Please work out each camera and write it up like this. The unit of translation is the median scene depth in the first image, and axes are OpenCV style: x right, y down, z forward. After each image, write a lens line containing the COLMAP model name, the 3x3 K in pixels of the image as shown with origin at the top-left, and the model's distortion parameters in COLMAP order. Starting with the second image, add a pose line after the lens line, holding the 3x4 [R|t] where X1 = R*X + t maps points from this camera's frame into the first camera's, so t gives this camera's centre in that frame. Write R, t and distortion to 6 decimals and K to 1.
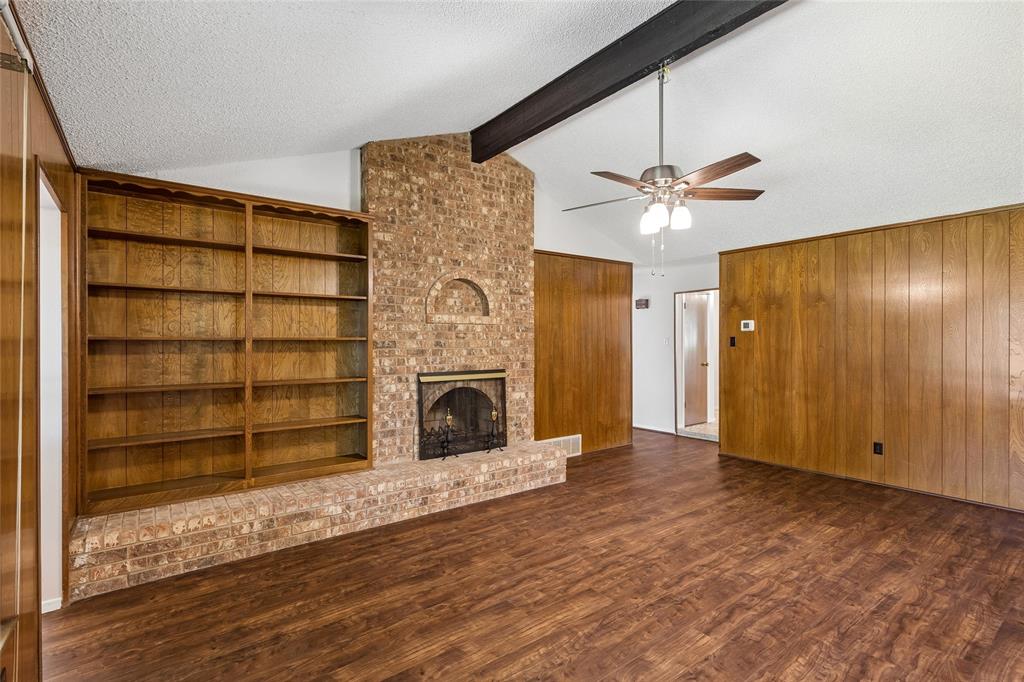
lens RADIAL K [[480.6, 0, 508.4], [0, 480.6, 340.4], [0, 0, 1]] dist [0.000627, 0.000217]
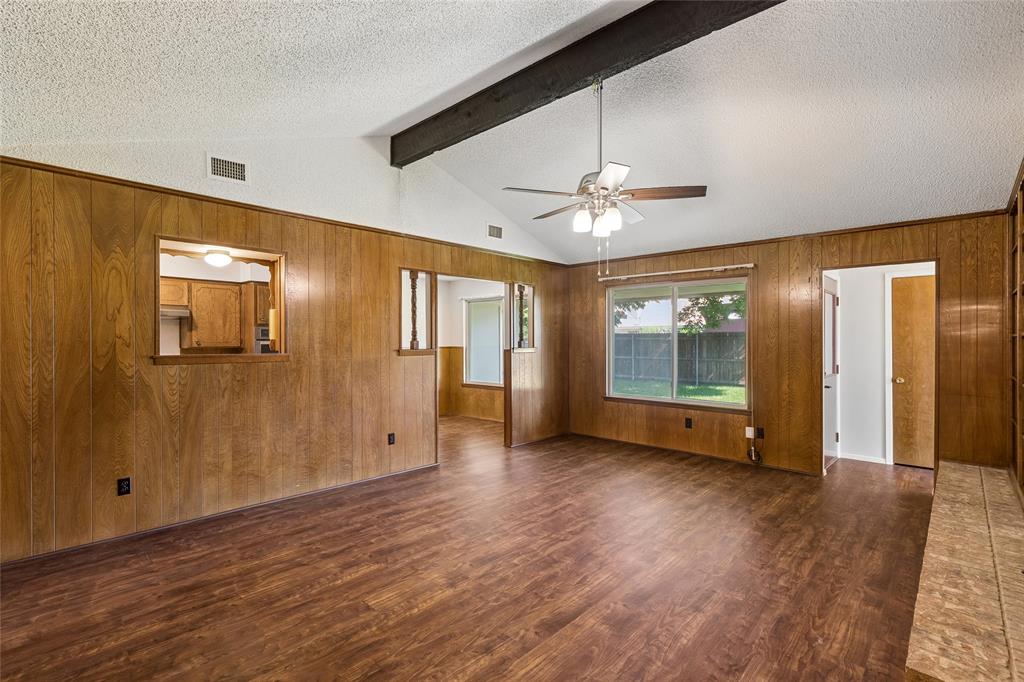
lens RADIAL K [[480.6, 0, 508.4], [0, 480.6, 340.4], [0, 0, 1]] dist [0.000627, 0.000217]
pose [[-0.985433, -0.000167, -0.170063, 0.696135], [0.000196, 0.999998, -0.002118, 0.006932], [0.170063, -0.002120, -0.985431, 2.009629]]
